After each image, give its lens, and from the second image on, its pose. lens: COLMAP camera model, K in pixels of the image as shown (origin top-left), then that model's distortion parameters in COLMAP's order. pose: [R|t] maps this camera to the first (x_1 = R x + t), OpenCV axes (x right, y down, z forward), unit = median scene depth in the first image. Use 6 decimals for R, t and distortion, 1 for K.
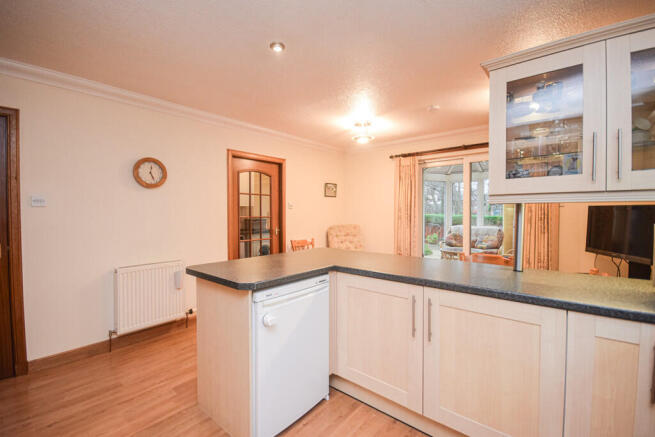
lens RADIAL K [[290.3, 0, 327.5], [0, 290.3, 218.5], [0, 0, 1]] dist [-0.000773, -0.000165]
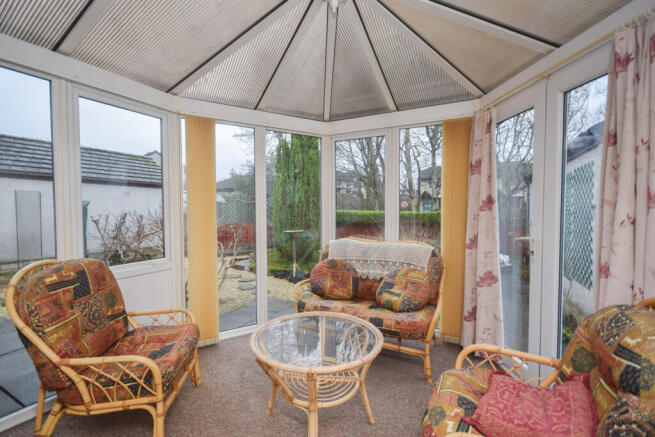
lens RADIAL K [[300.7, 0, 327.5], [0, 300.7, 218.5], [0, 0, 1]] dist [-0.000036, -0.000004]
pose [[0.980179, -0.005047, 0.198048, 0.374352], [0.002681, 0.999922, 0.012209, -0.013557], [-0.198094, -0.011436, 0.980116, 0.636303]]
